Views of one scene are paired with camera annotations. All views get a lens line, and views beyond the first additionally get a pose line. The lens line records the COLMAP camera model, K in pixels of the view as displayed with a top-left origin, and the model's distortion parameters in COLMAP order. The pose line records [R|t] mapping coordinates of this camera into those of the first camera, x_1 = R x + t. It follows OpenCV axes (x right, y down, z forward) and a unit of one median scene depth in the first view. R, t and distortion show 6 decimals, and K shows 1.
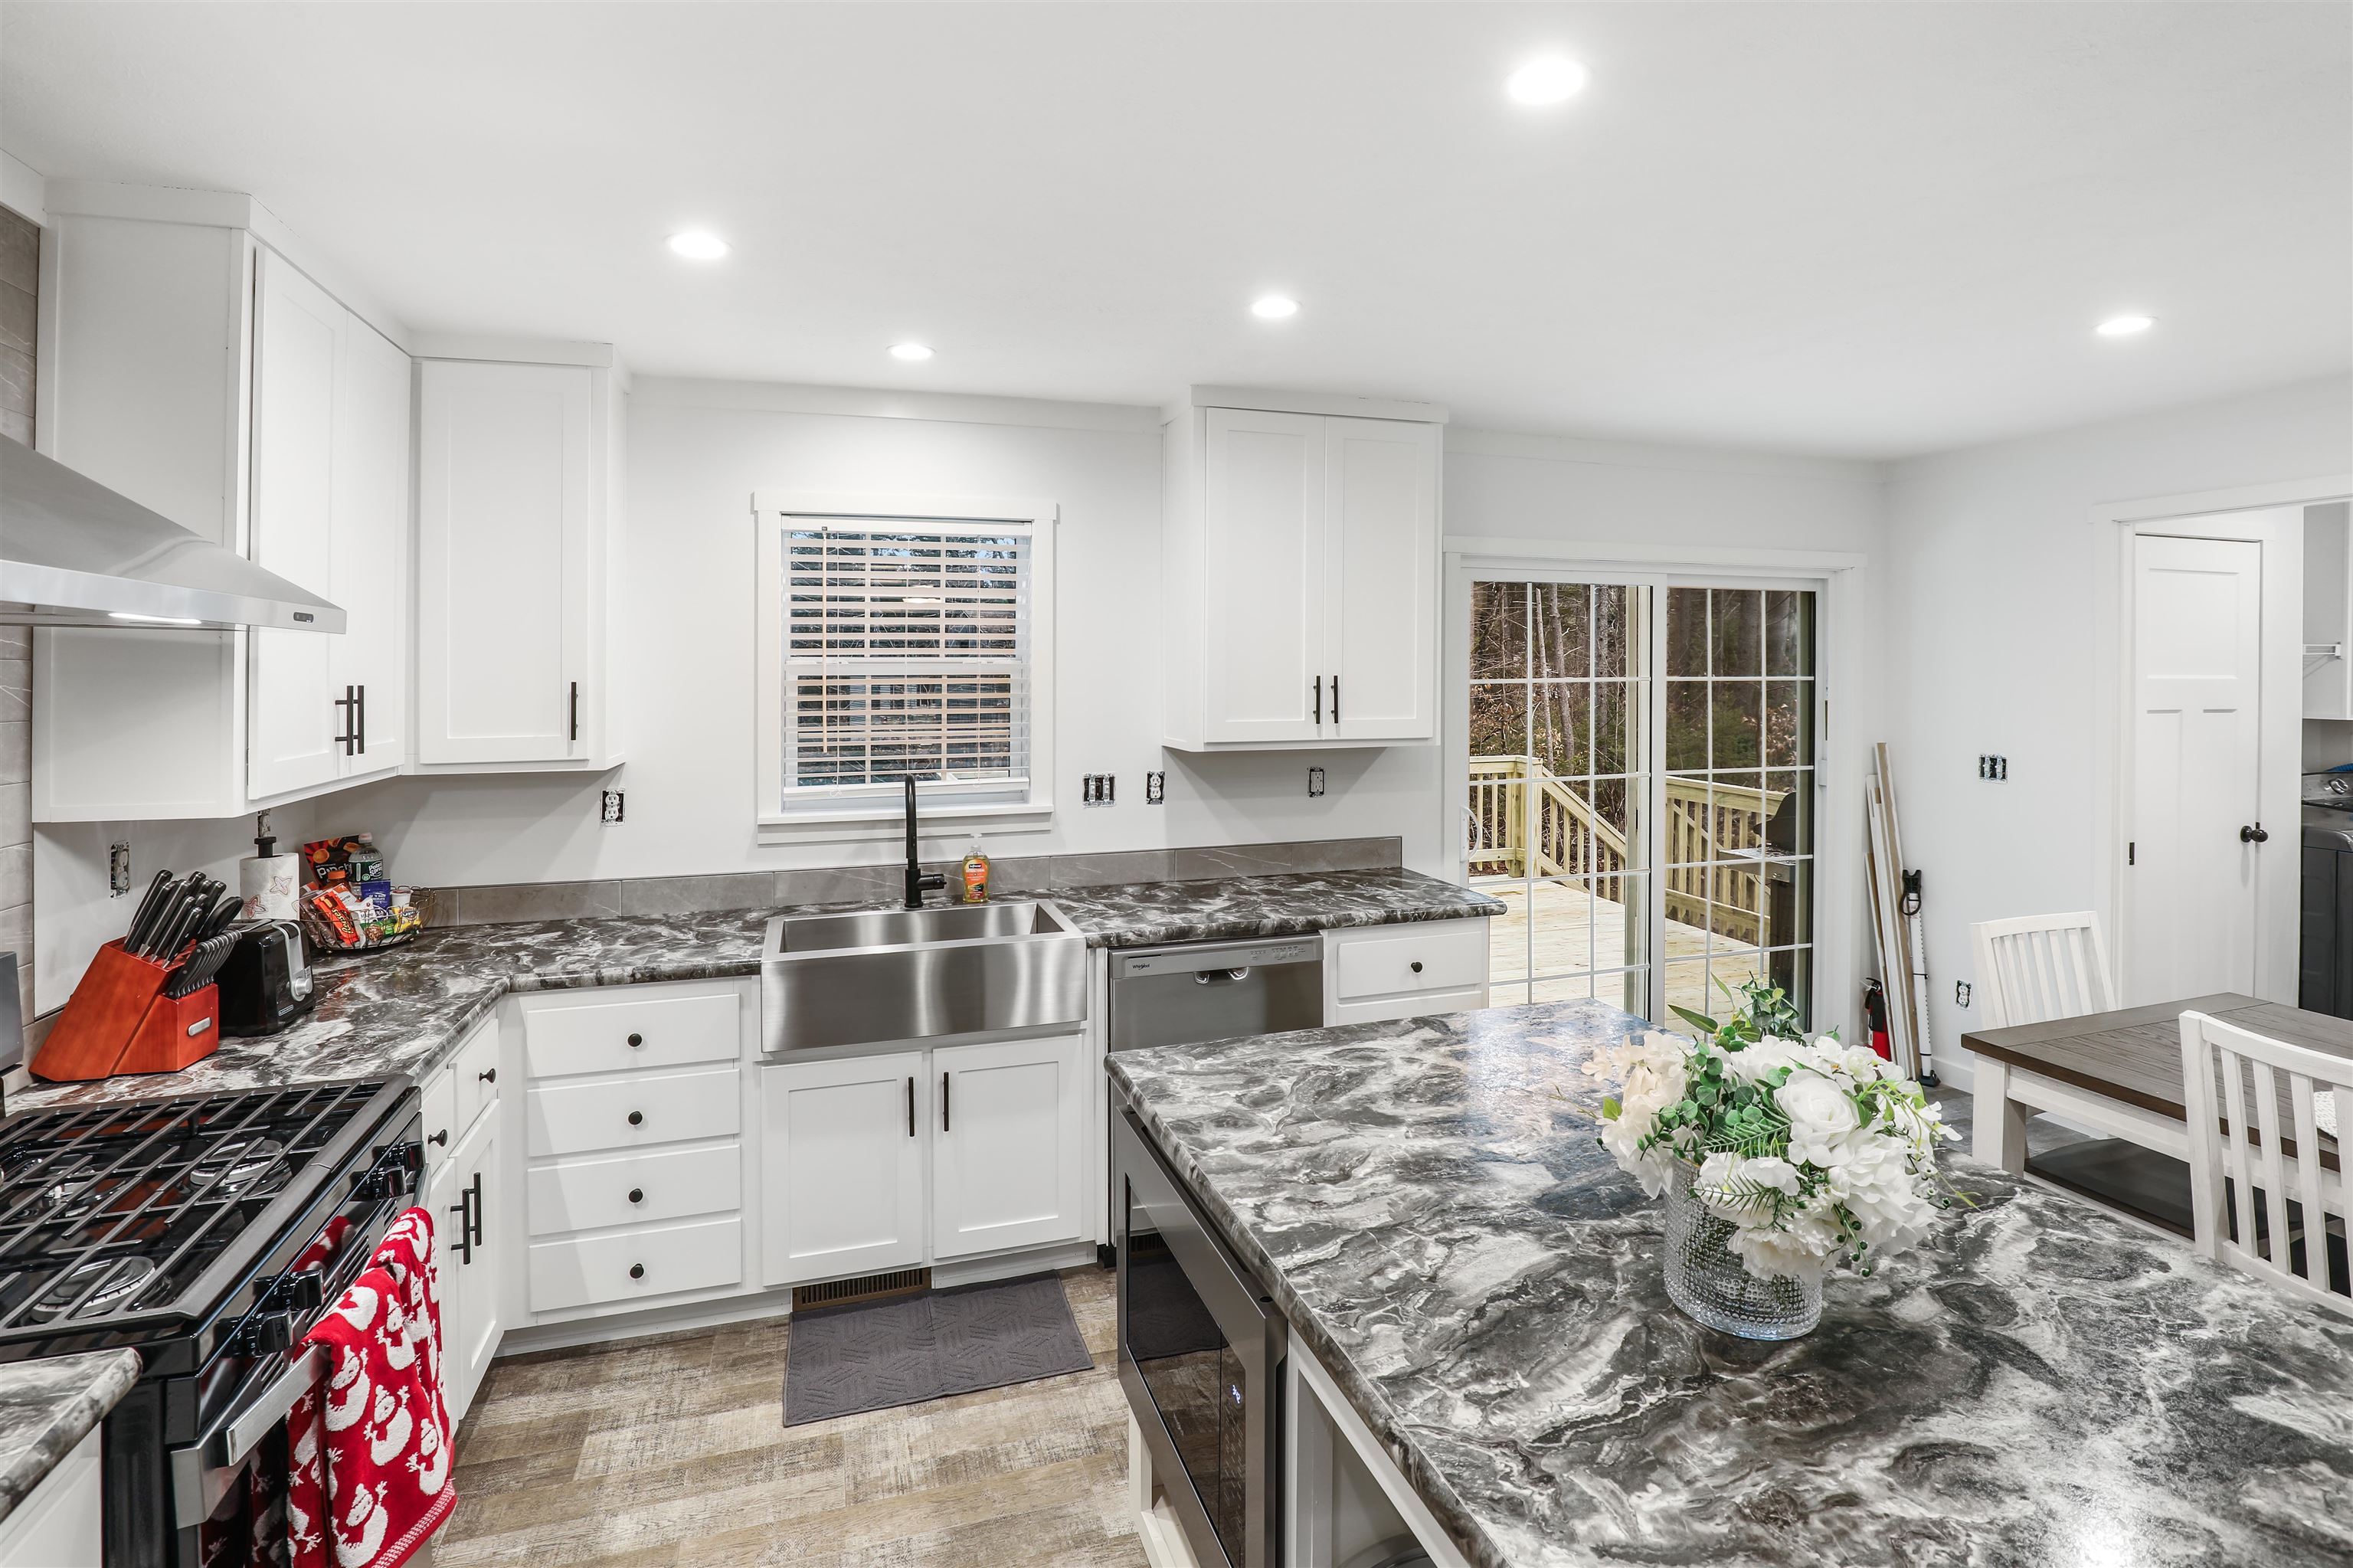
lens RADIAL K [[1137.2, 0, 1178.4], [0, 1137.2, 669.0], [0, 0, 1]] dist [-0.022886, 0.001211]
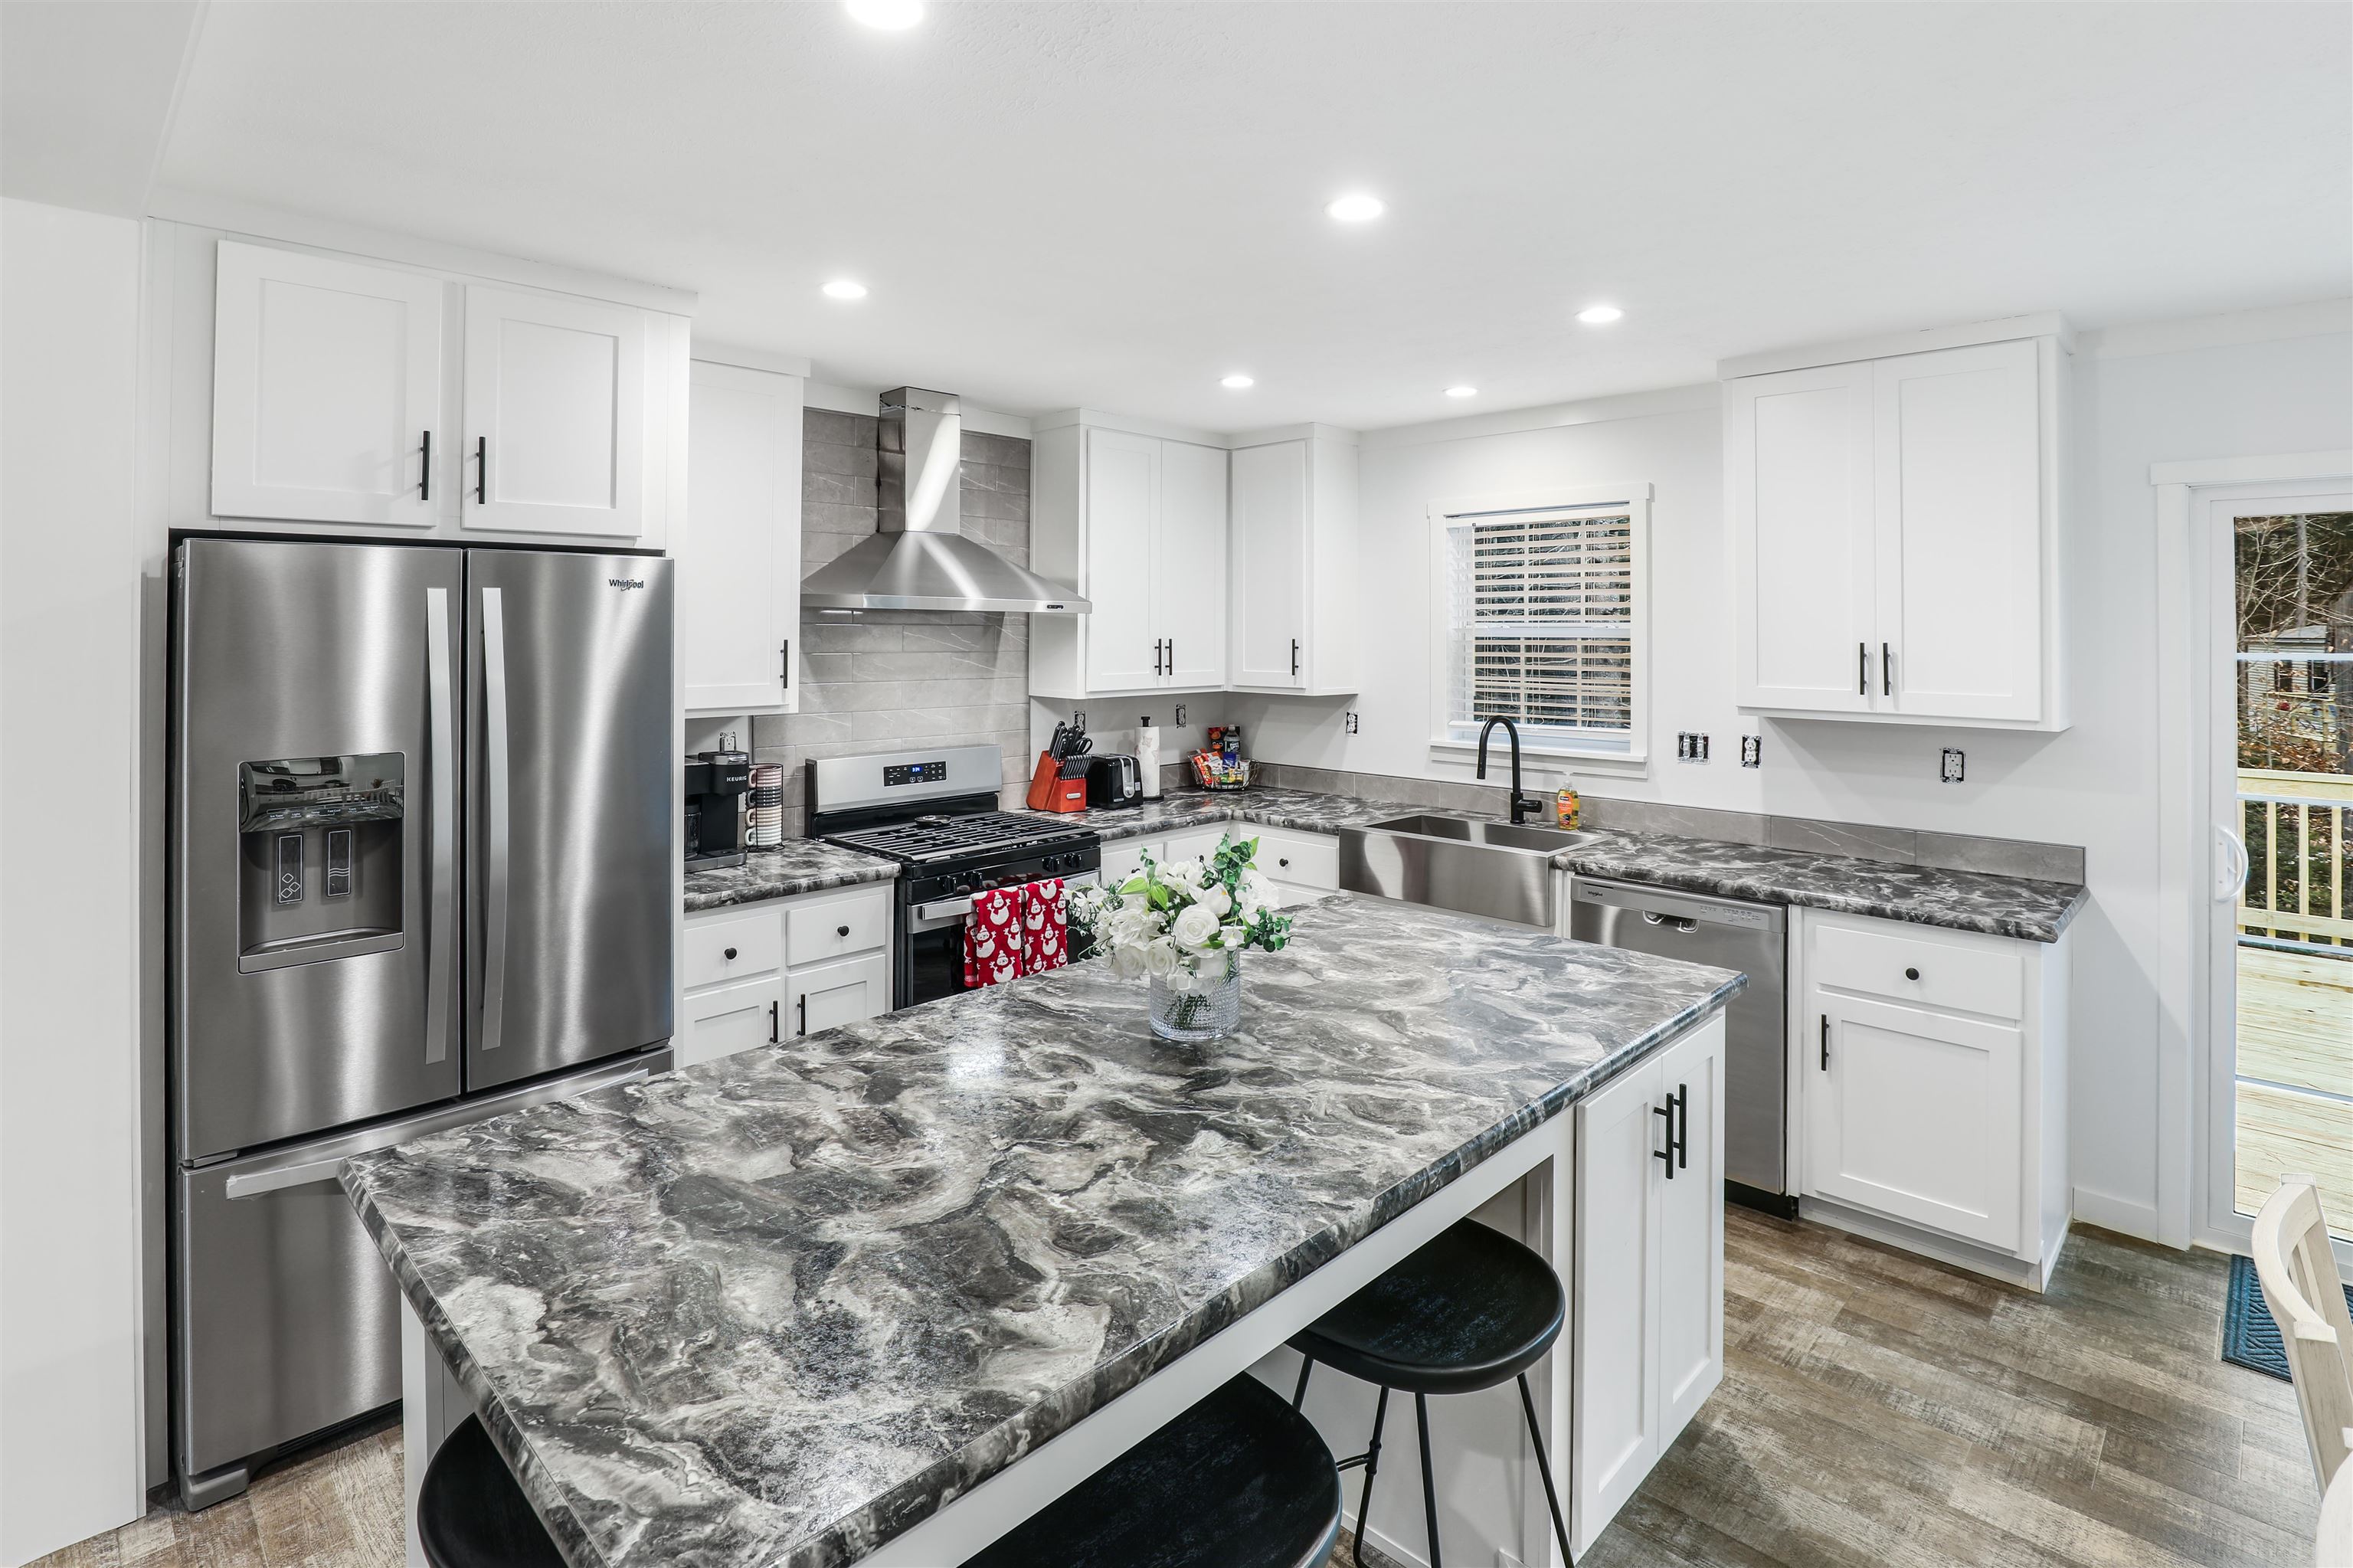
lens RADIAL K [[1161.8, 0, 1171.2], [0, 1161.8, 616.7], [0, 0, 1]] dist [-0.024428, -0.000052]
pose [[0.470470, -0.004108, -0.882407, 0.657607], [-0.005312, 0.999958, -0.007487, -0.005328], [0.882400, 0.008210, 0.470428, 0.060904]]
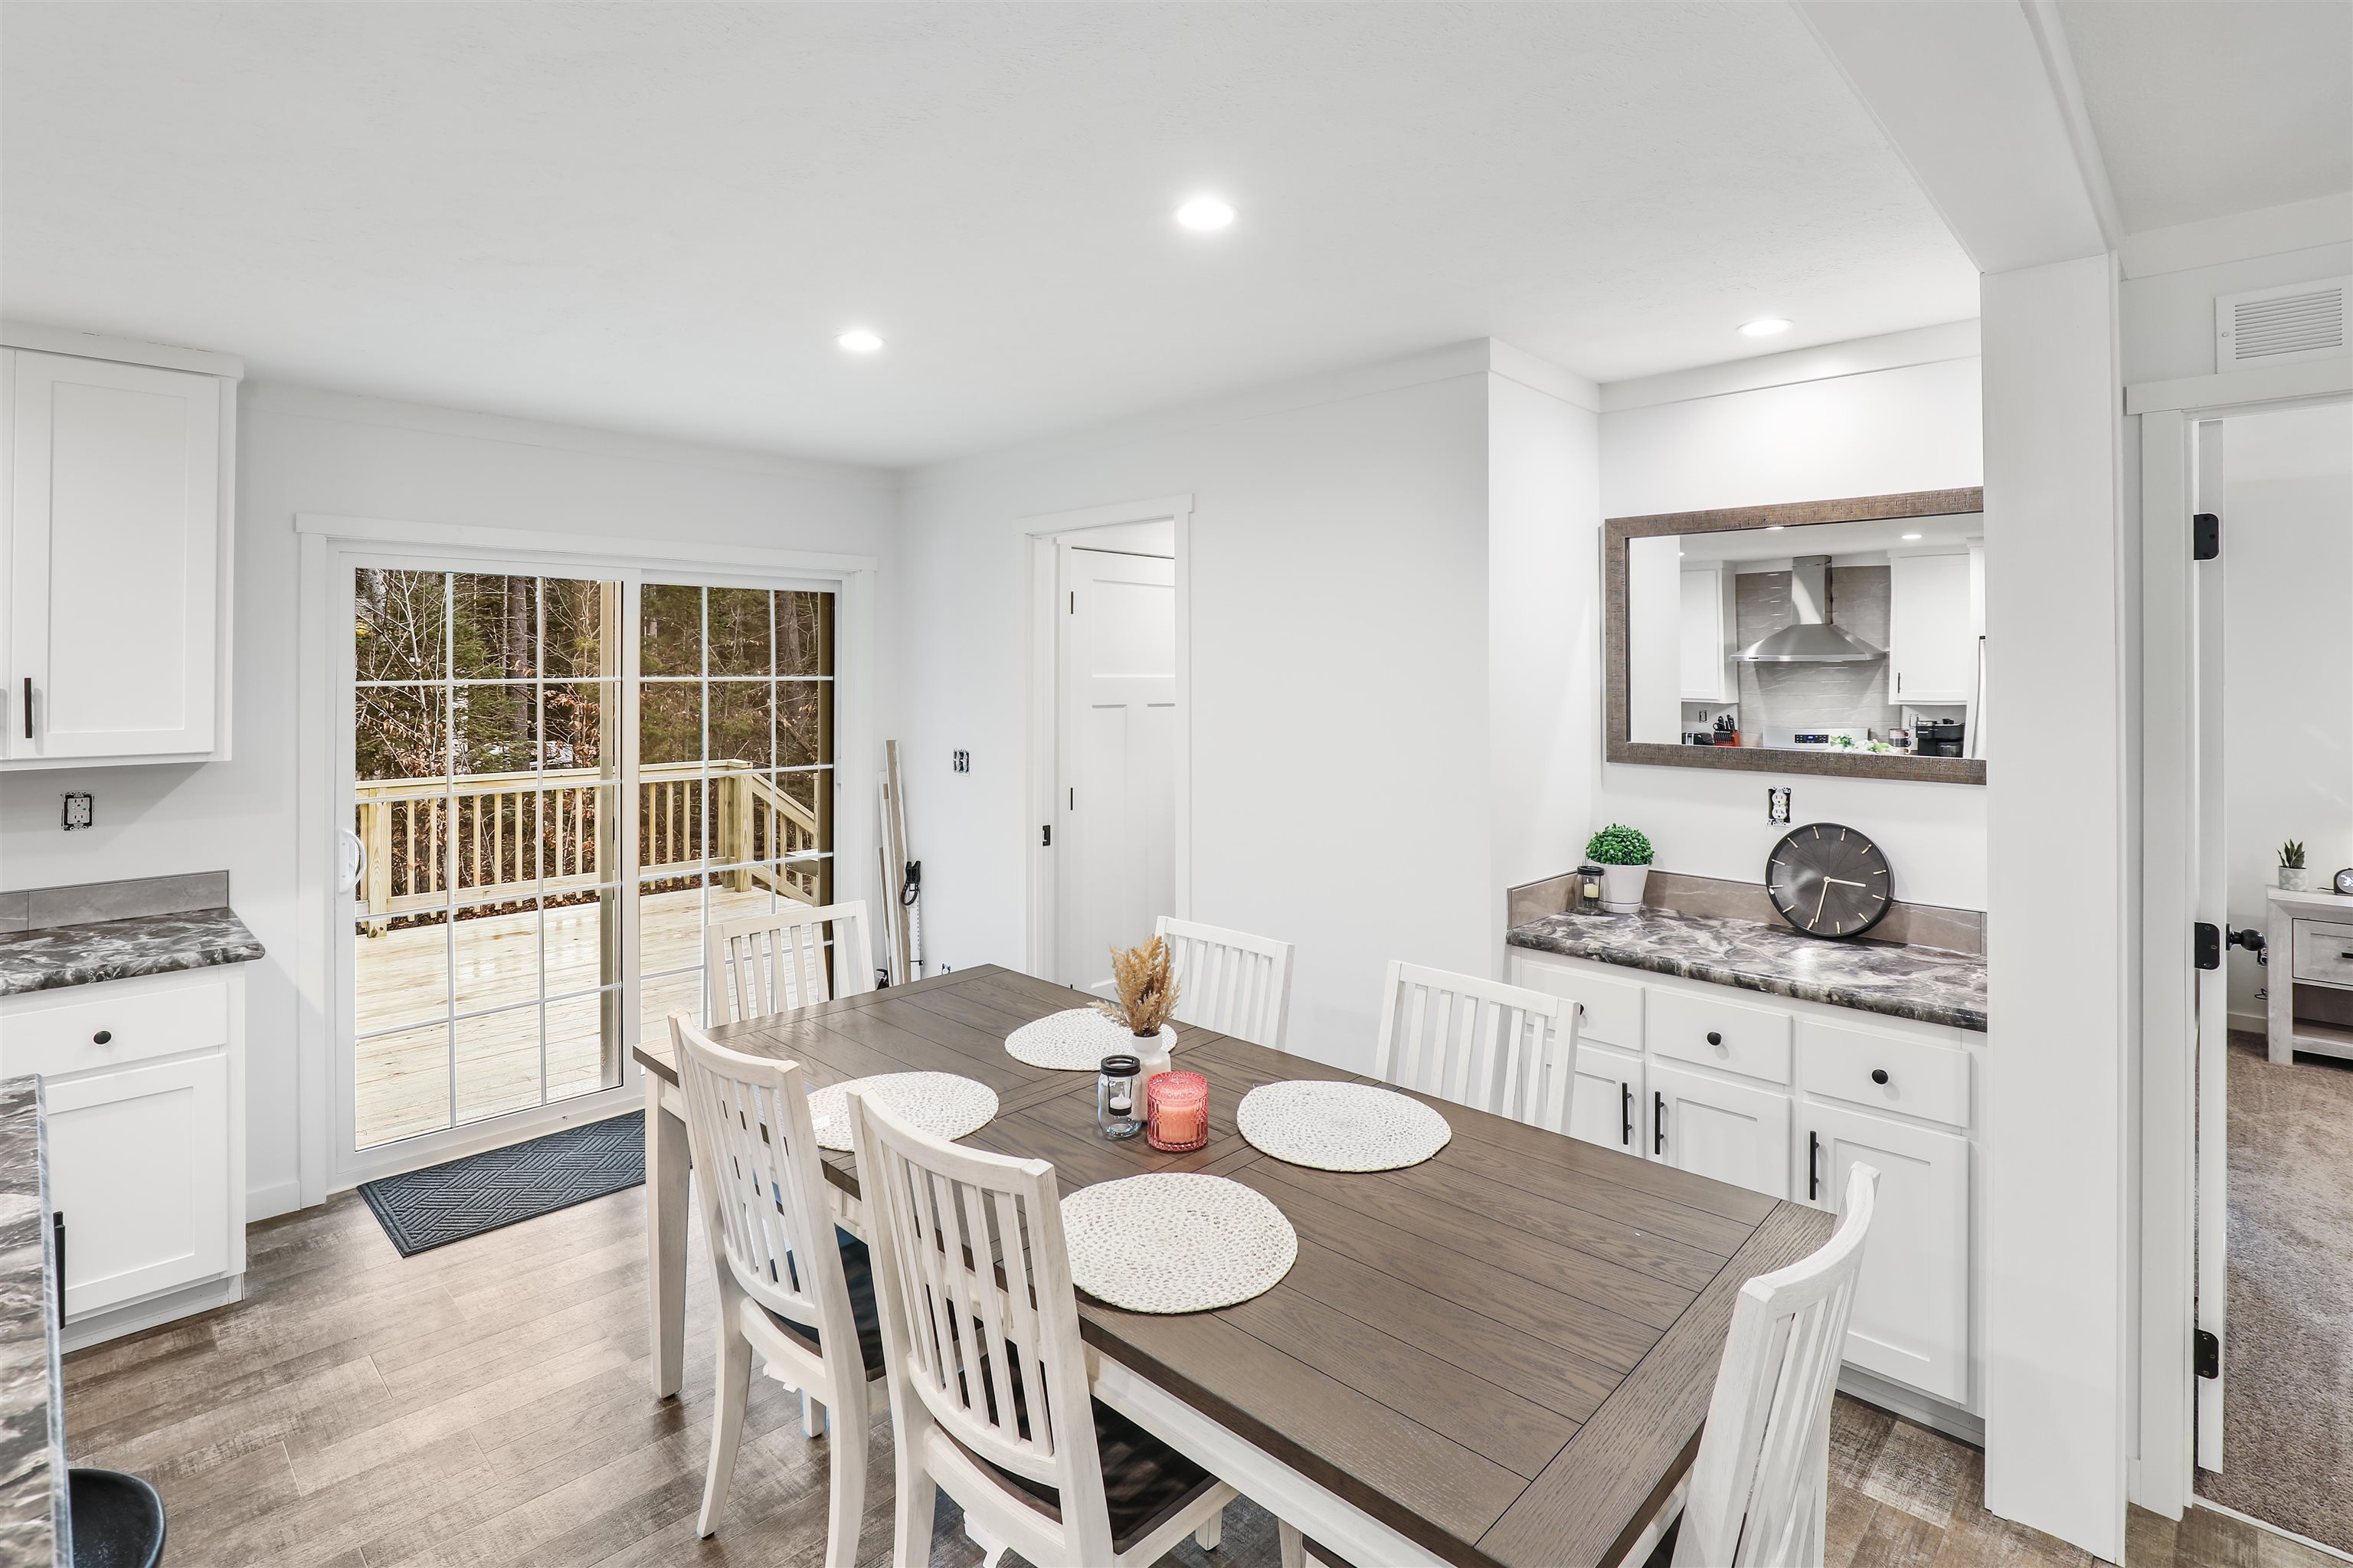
lens RADIAL K [[1137.2, 0, 1178.4], [0, 1137.2, 669.0], [0, 0, 1]] dist [-0.022886, 0.001211]
pose [[0.880772, -0.000898, 0.473541, 0.460968], [0.001553, 0.999998, -0.000992, 0.001360], [-0.473539, 0.001609, 0.880771, -0.058609]]
